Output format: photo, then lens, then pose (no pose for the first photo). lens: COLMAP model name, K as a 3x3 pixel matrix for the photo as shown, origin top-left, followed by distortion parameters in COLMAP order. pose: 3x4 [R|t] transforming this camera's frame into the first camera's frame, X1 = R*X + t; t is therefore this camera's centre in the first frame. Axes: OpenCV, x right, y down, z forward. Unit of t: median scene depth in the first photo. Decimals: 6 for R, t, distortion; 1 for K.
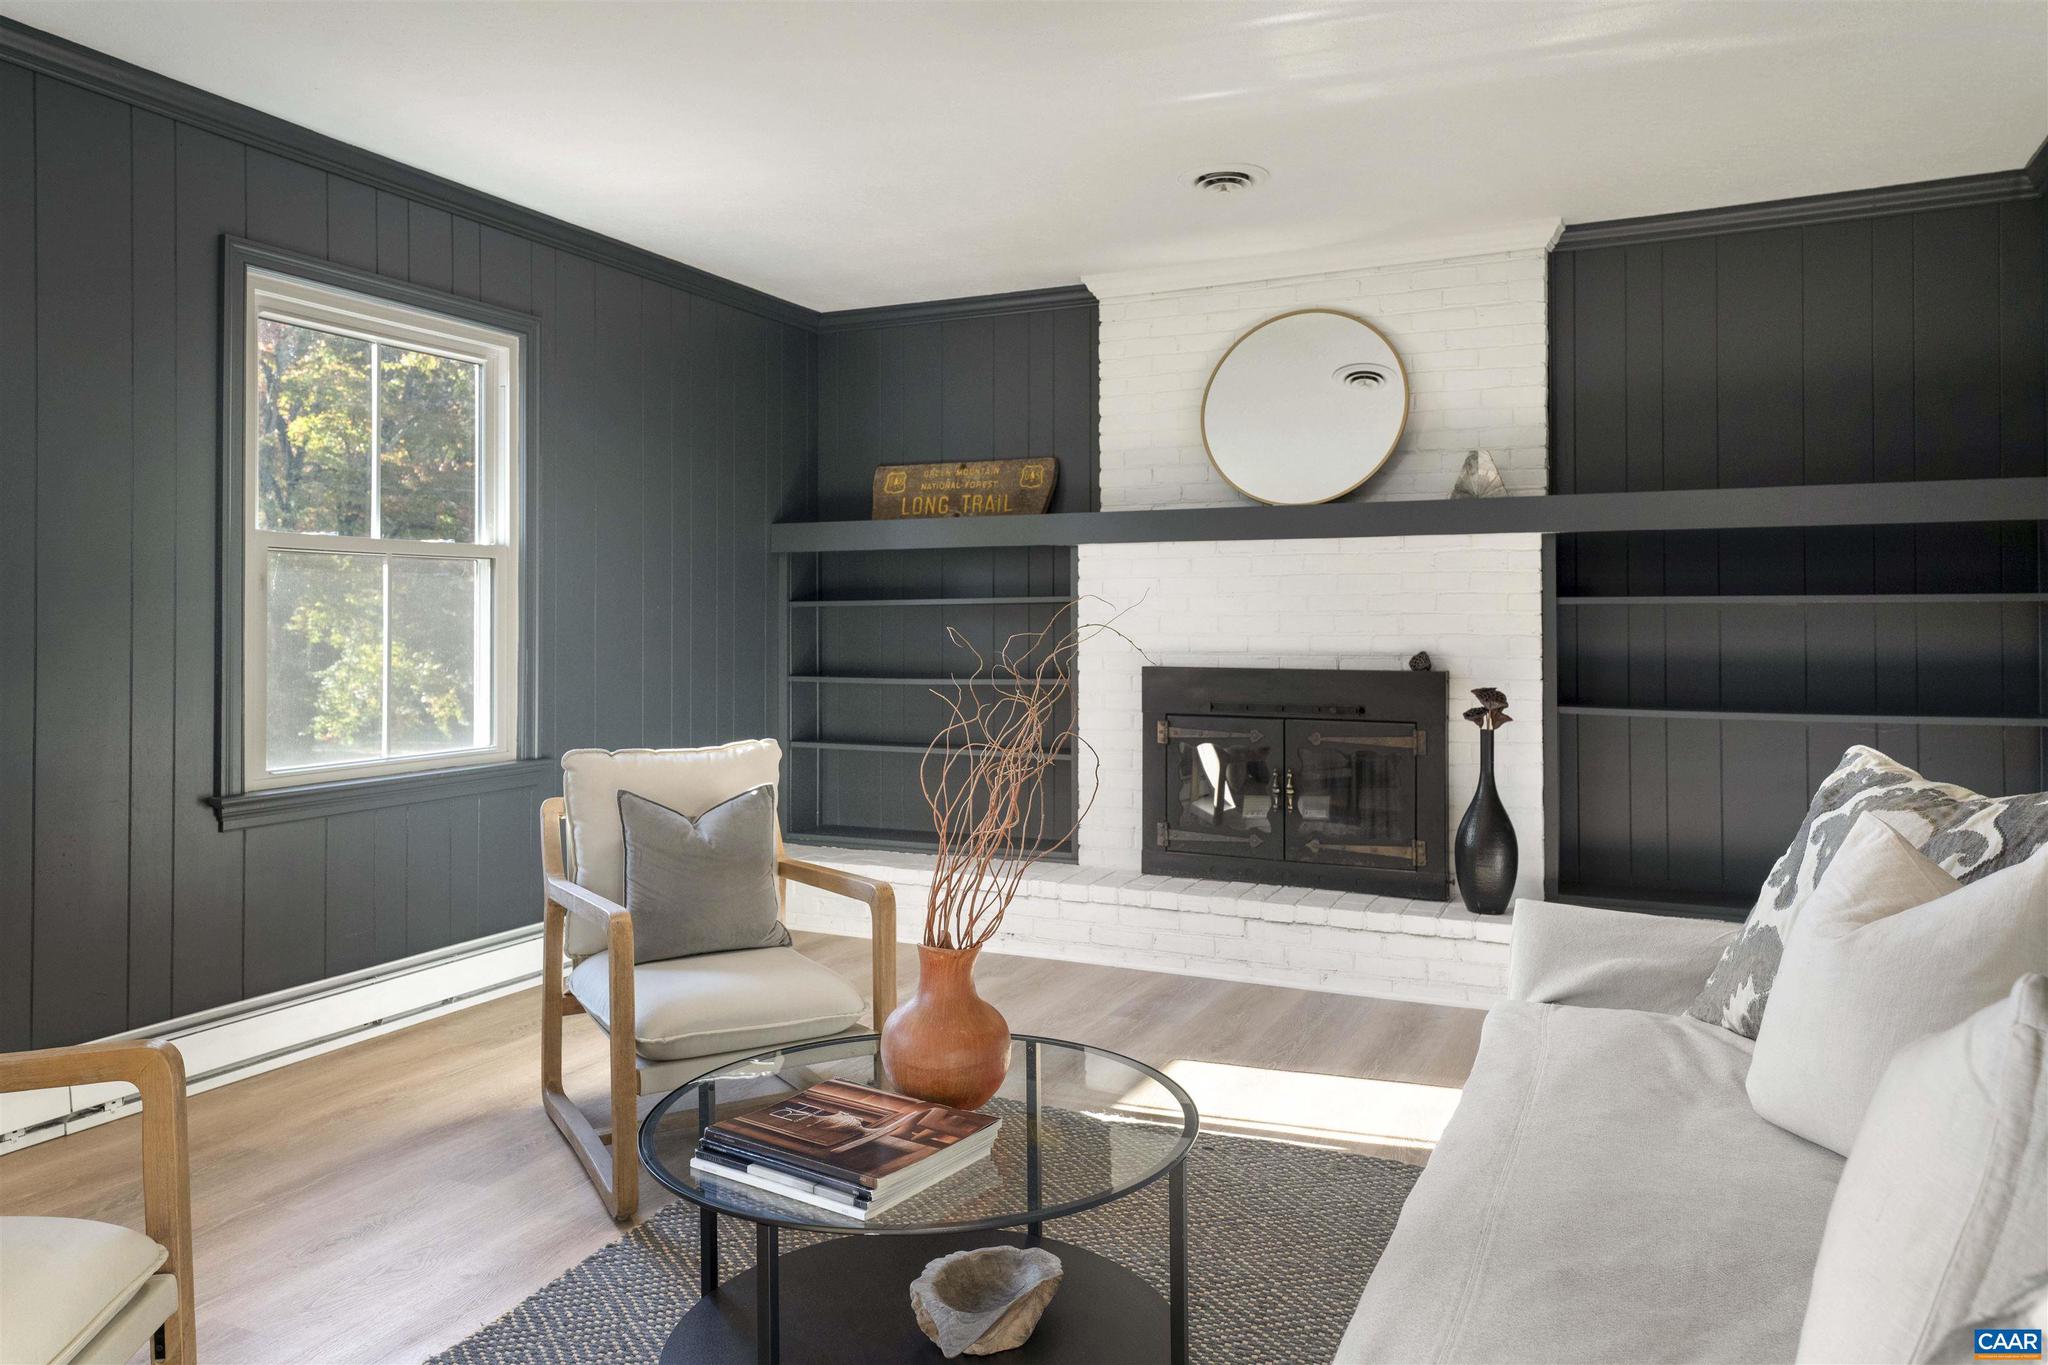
lens RADIAL K [[1345.9, 0, 1024.2], [0, 1345.9, 598.1], [0, 0, 1]] dist [0.005127, 0.001258]
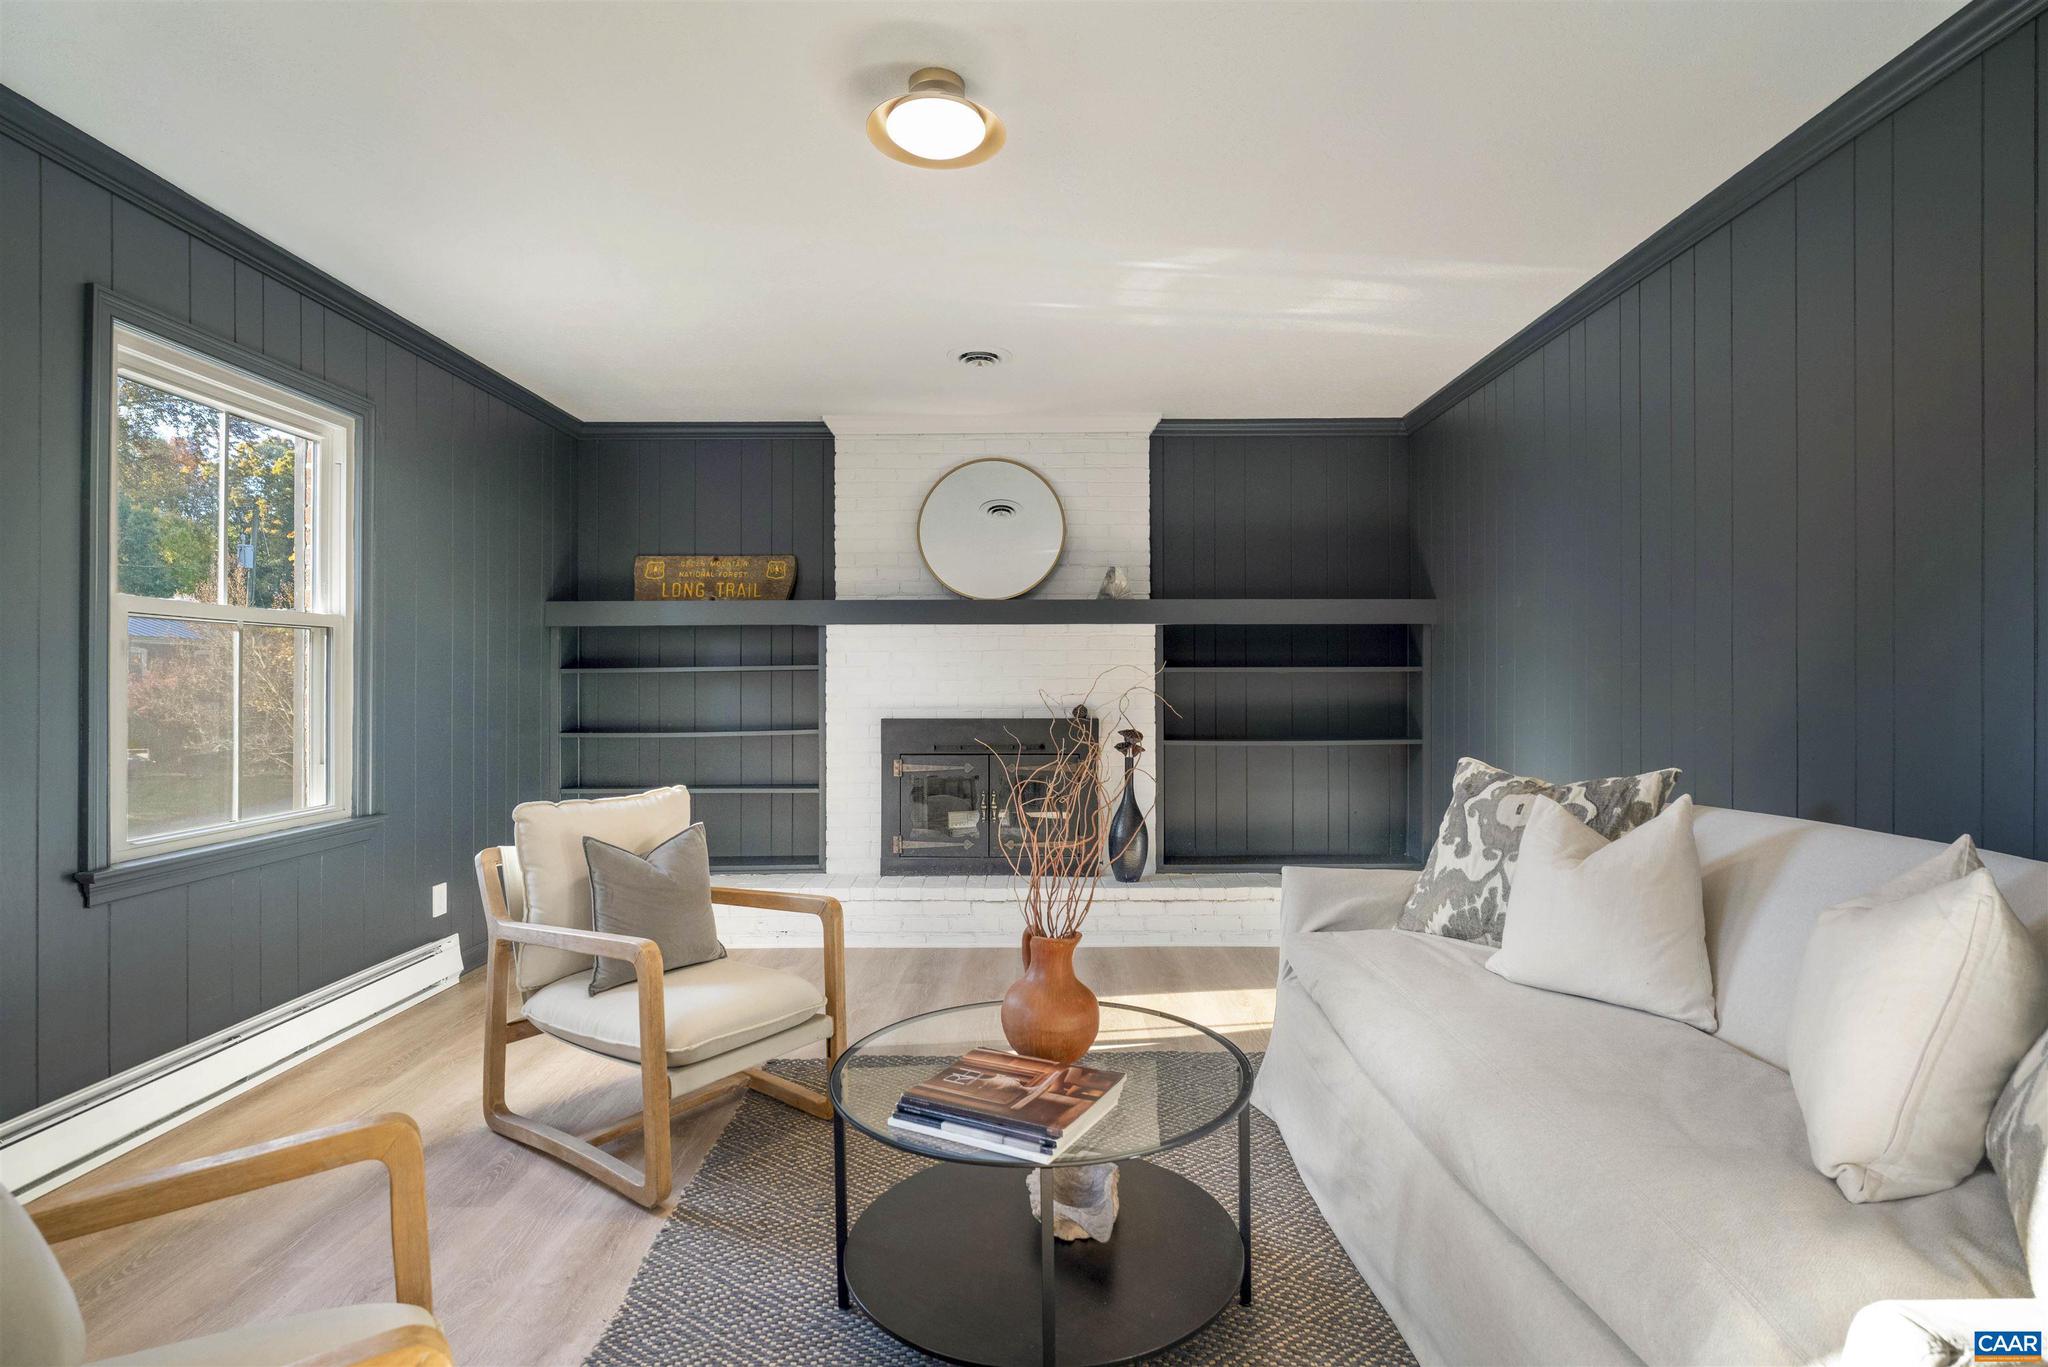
lens RADIAL K [[998.8, 0, 1024.0], [0, 998.8, 683.5], [0, 0, 1]] dist [-0.018232, 0.000057]
pose [[0.903111, -0.003227, 0.429395, -0.218050], [-0.004353, 0.999852, 0.016669, -0.000624], [-0.429385, -0.016923, 0.902963, 0.063310]]
